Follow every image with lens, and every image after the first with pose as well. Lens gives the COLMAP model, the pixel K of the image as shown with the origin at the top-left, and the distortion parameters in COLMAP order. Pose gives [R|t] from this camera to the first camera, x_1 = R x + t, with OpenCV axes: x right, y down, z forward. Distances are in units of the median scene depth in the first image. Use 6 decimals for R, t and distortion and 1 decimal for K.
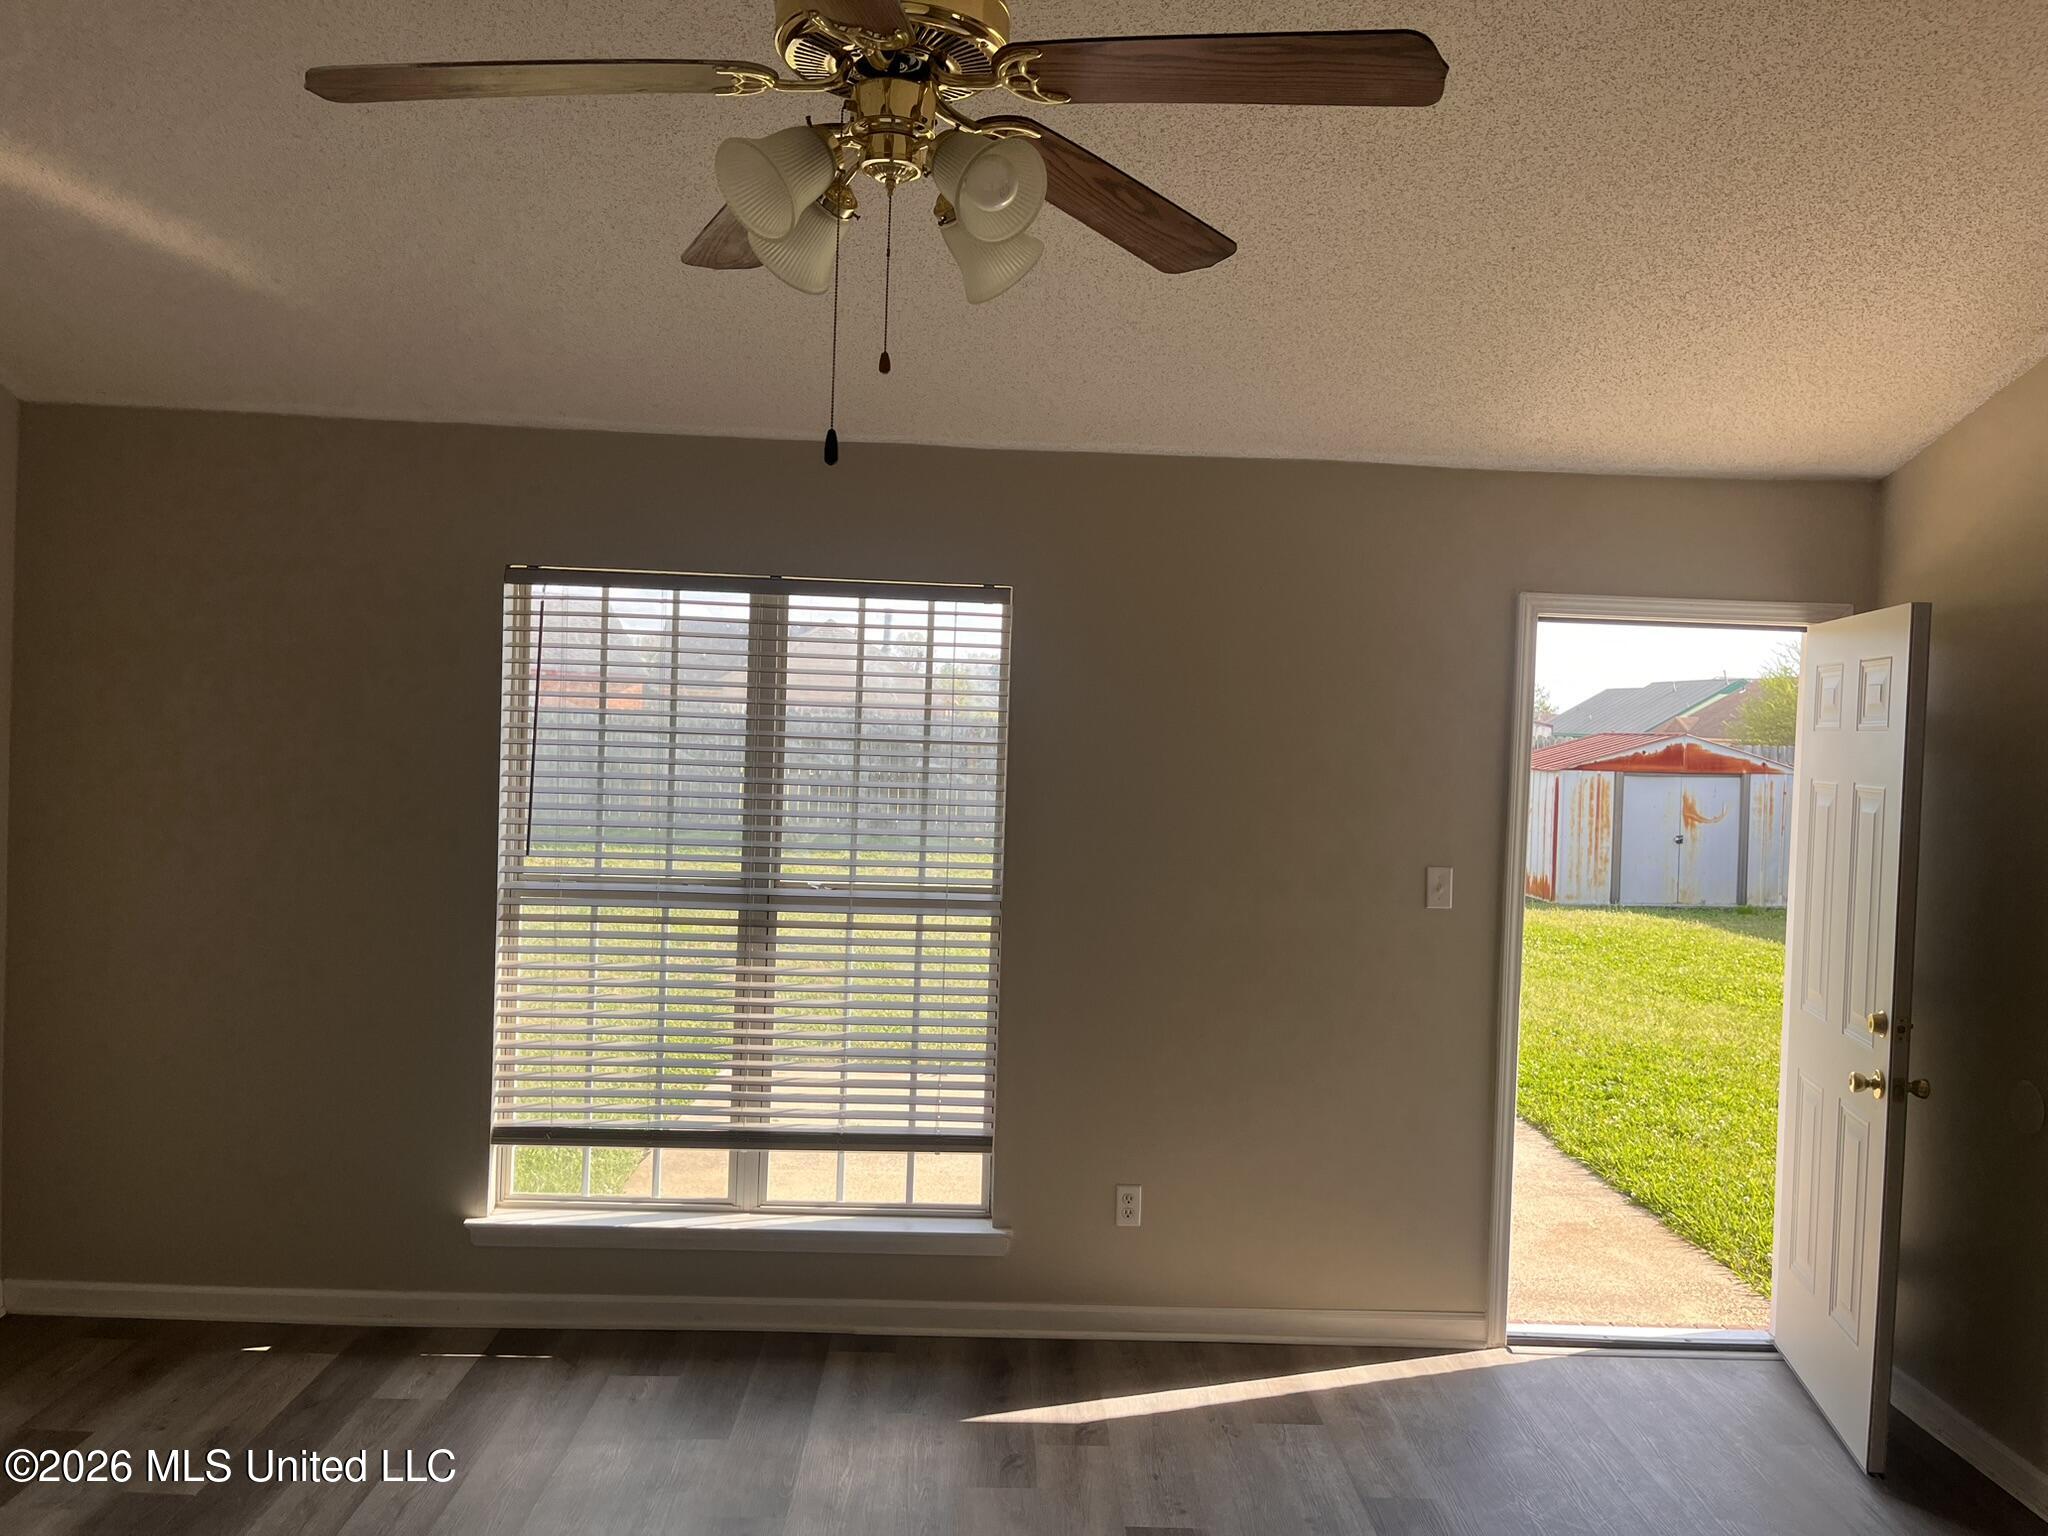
lens RADIAL K [[1552.9, 0, 1036.8], [0, 1552.9, 769.0], [0, 0, 1]] dist [0.065858, -0.094065]
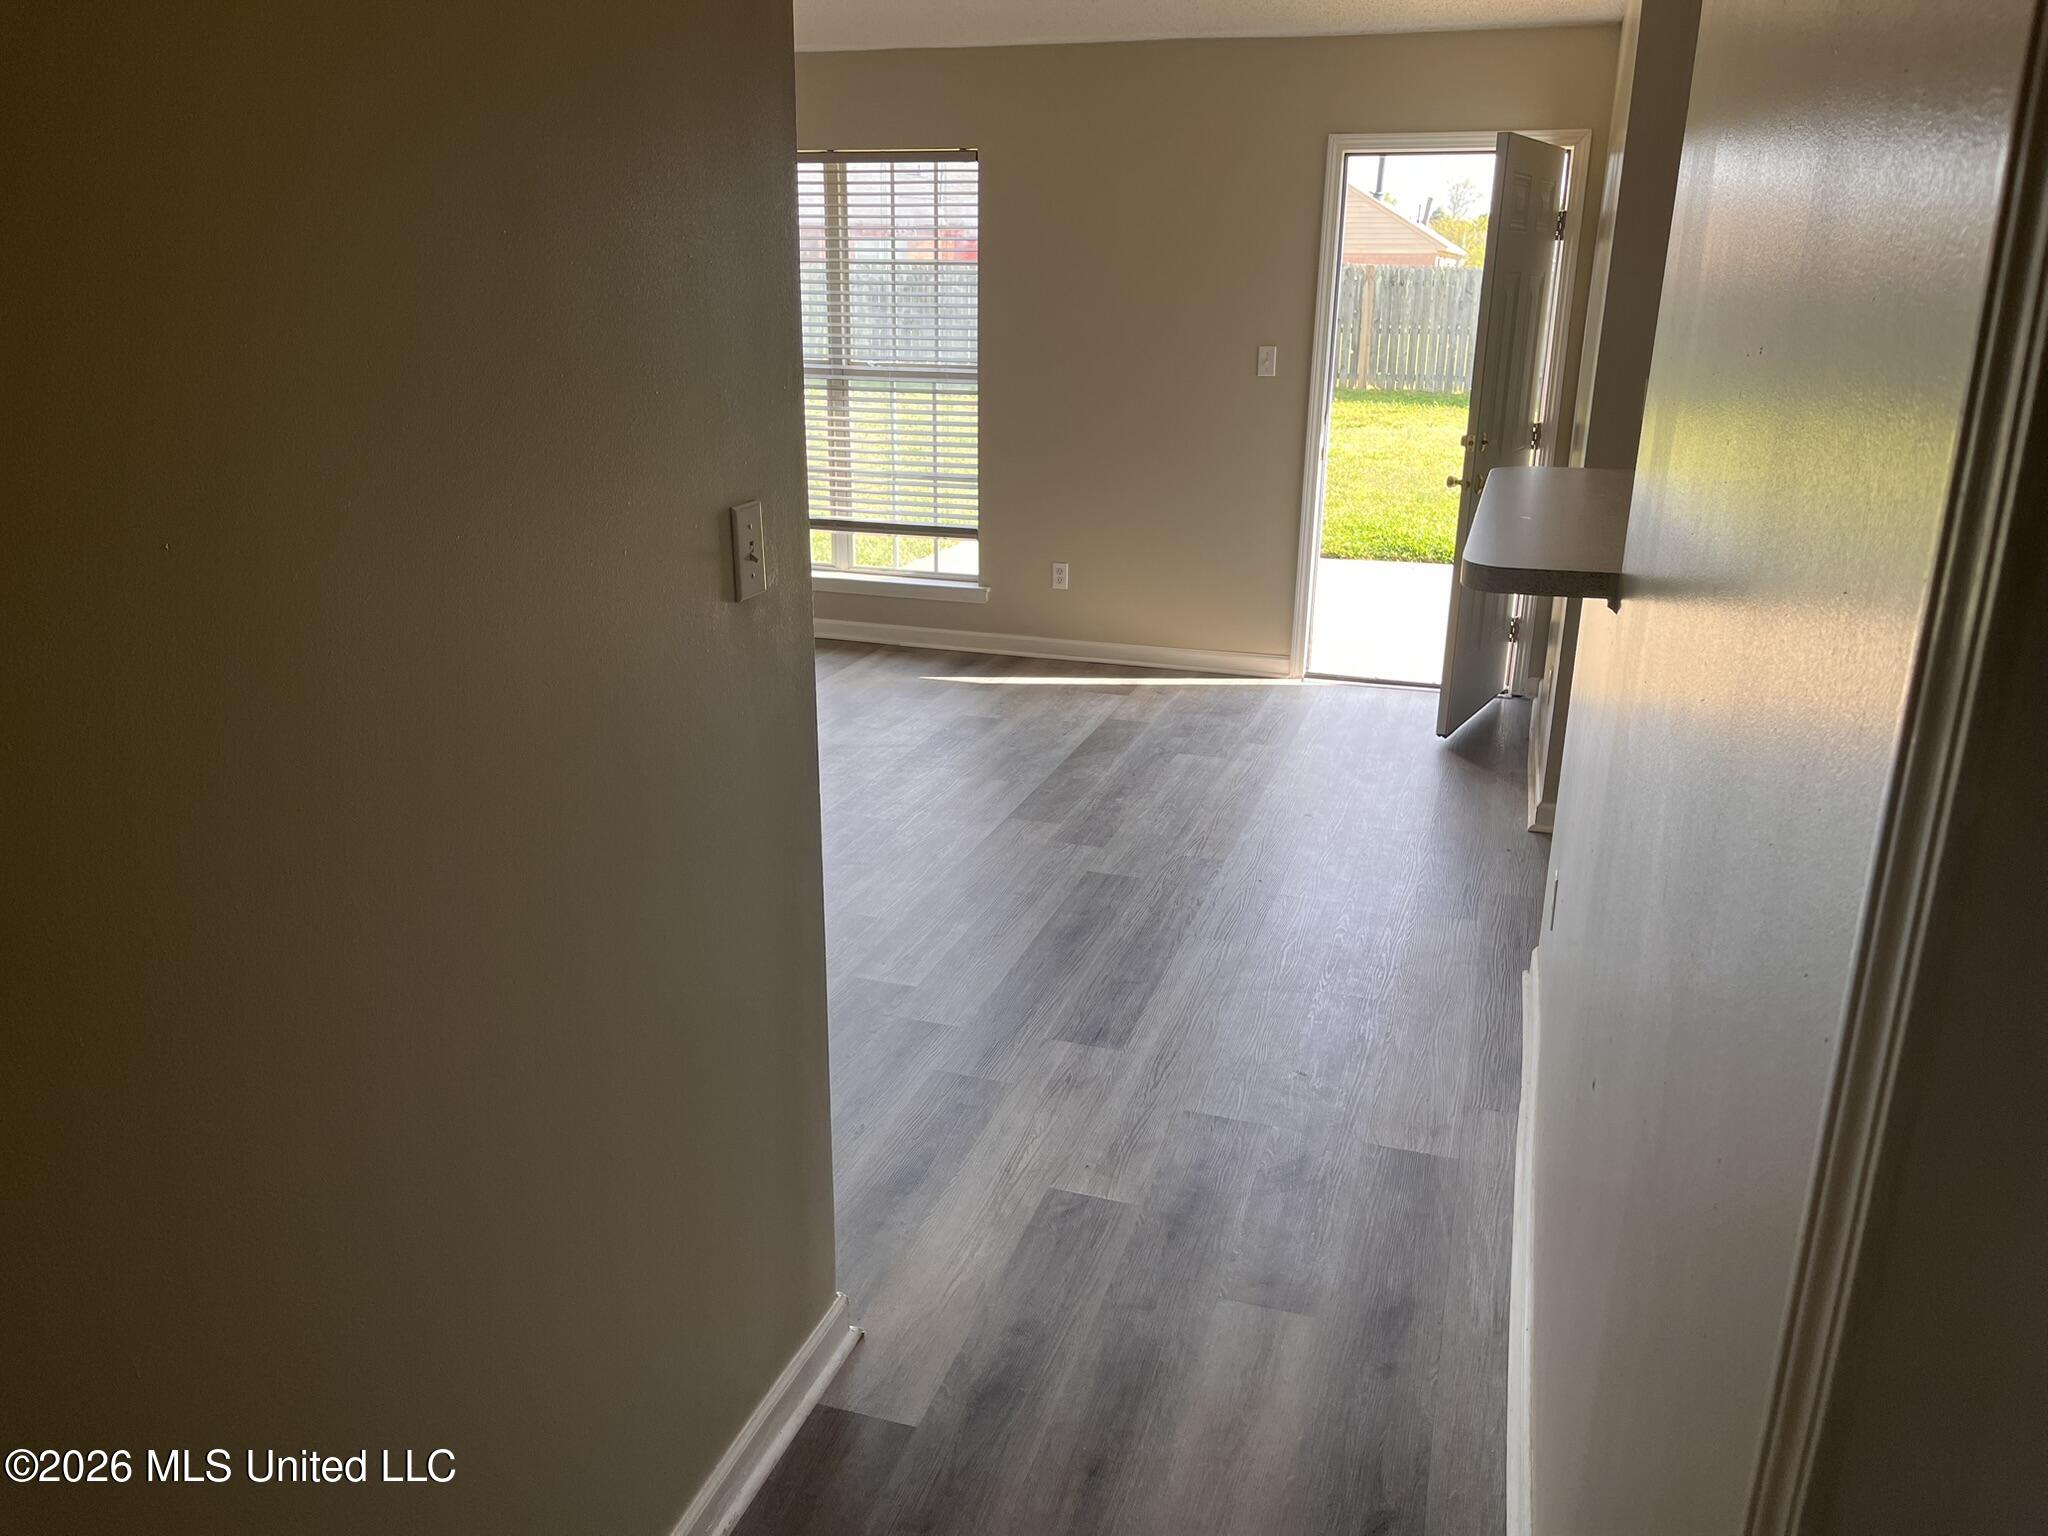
lens RADIAL K [[1552.9, 0, 1019.2], [0, 1552.9, 777.2], [0, 0, 1]] dist [0.065858, -0.094065]
pose [[0.939823, 0.082028, -0.331669, 0.549839], [0.010698, 0.963211, 0.268533, 0.056311], [0.341494, -0.255921, 0.904371, -0.467727]]
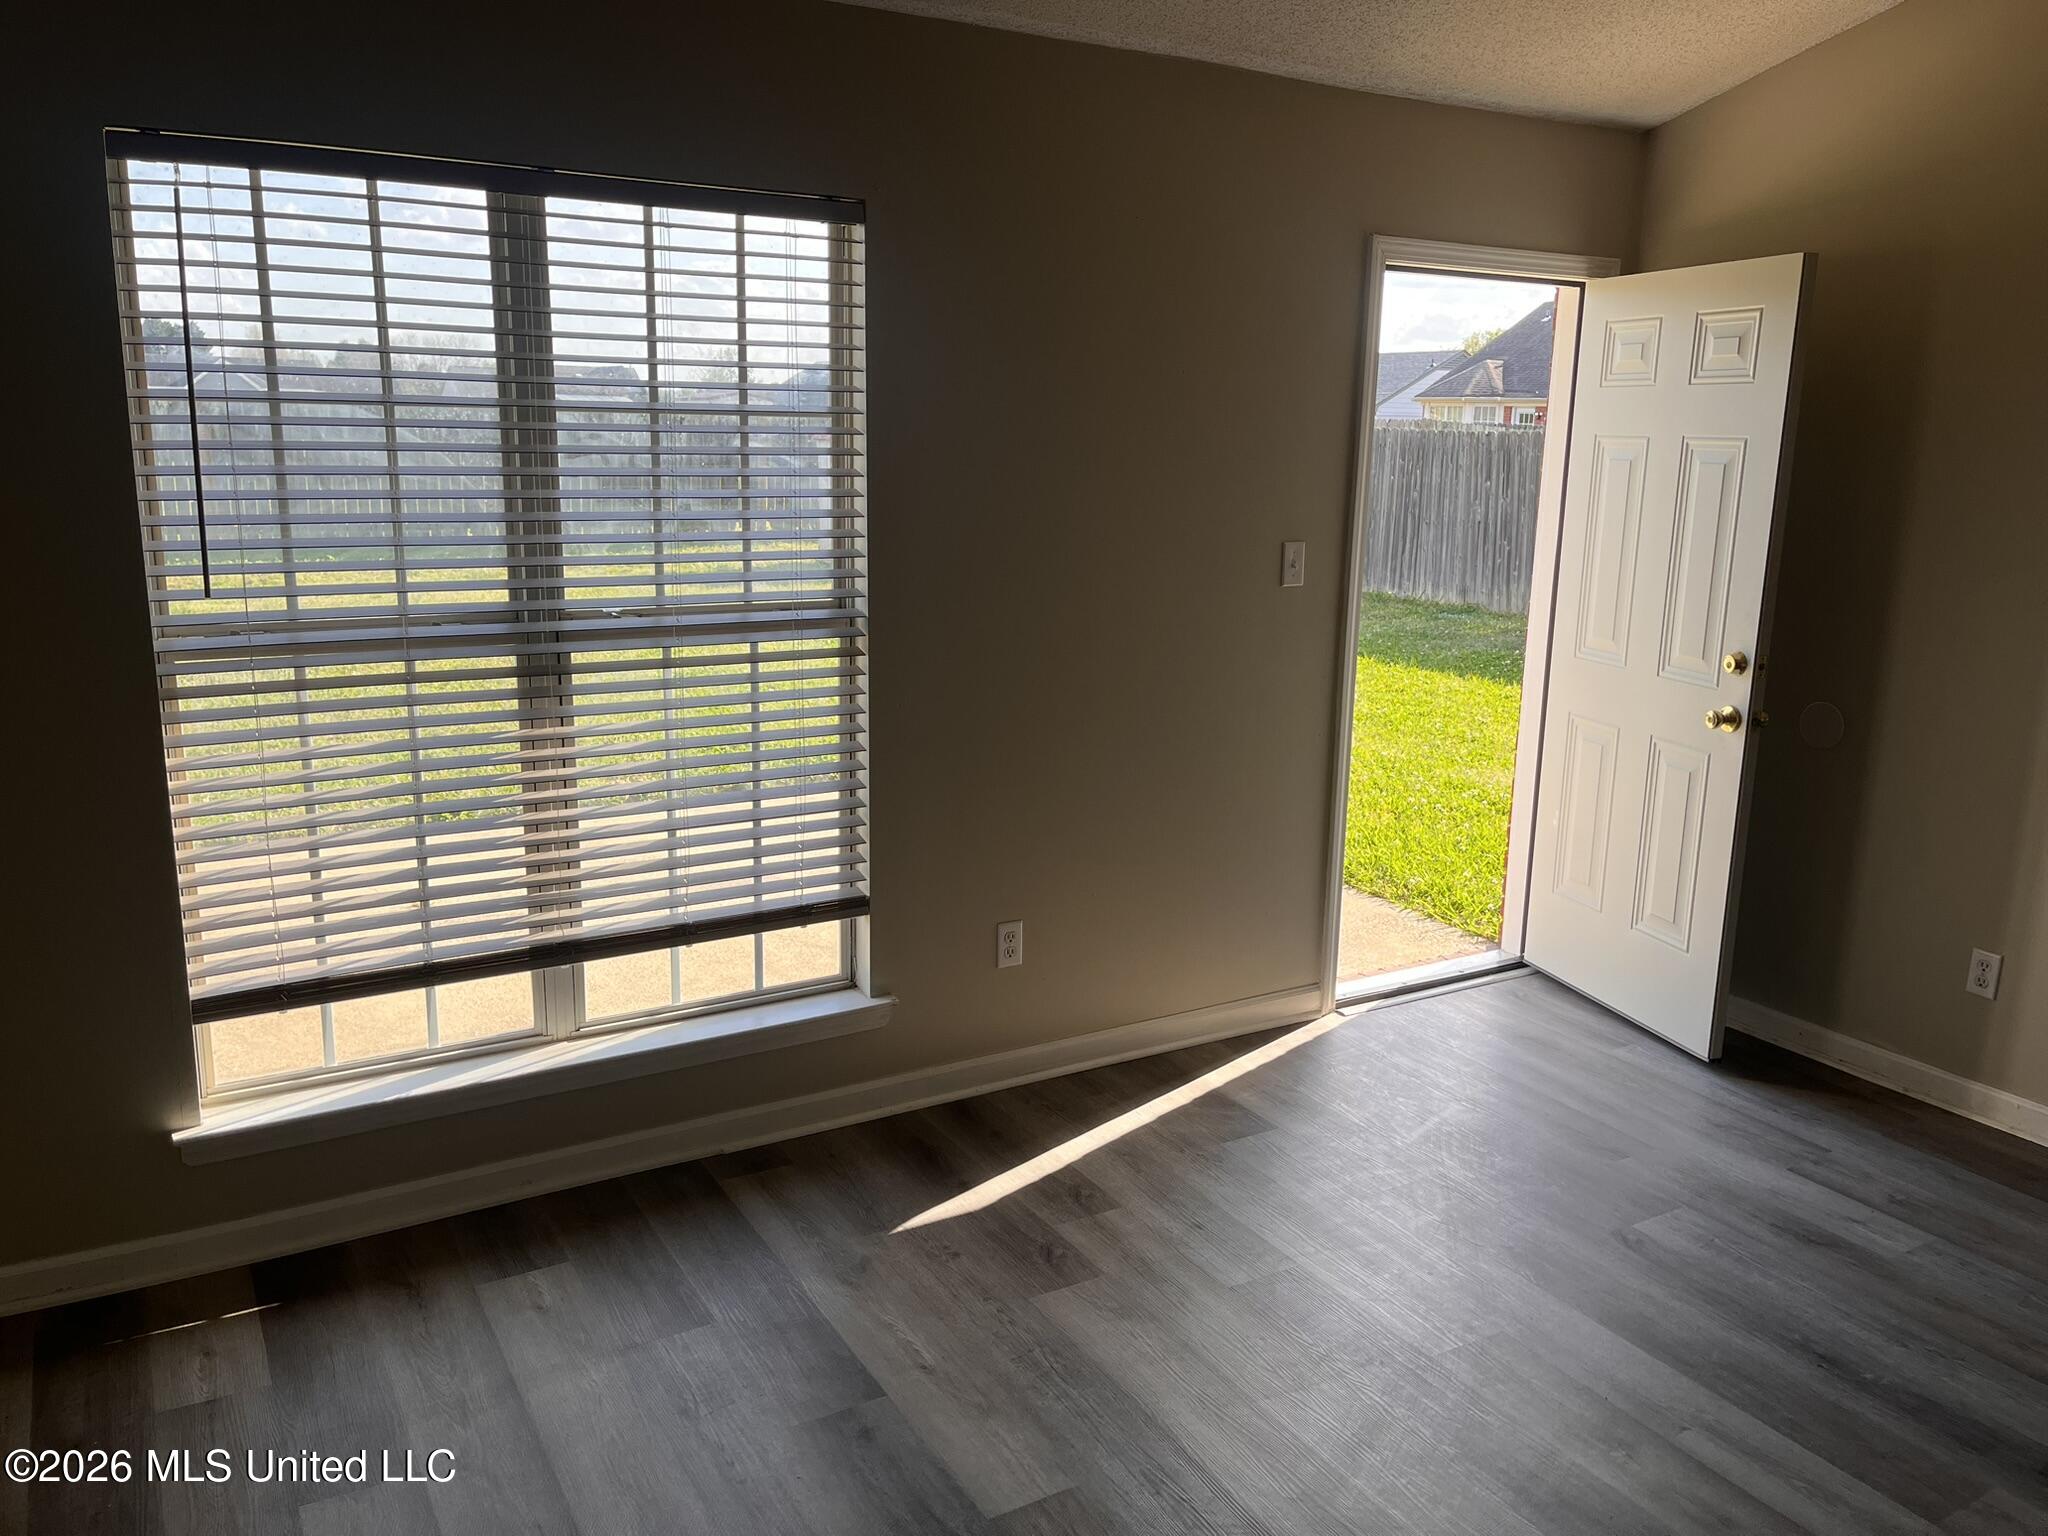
lens RADIAL K [[1552.9, 0, 1051.9], [0, 1552.9, 786.3], [0, 0, 1]] dist [0.065858, -0.094065]
pose [[0.872435, -0.127989, 0.471673, -0.324854], [0.026014, 0.975893, 0.216692, -0.000694], [-0.488037, -0.176780, 0.854733, 0.245824]]
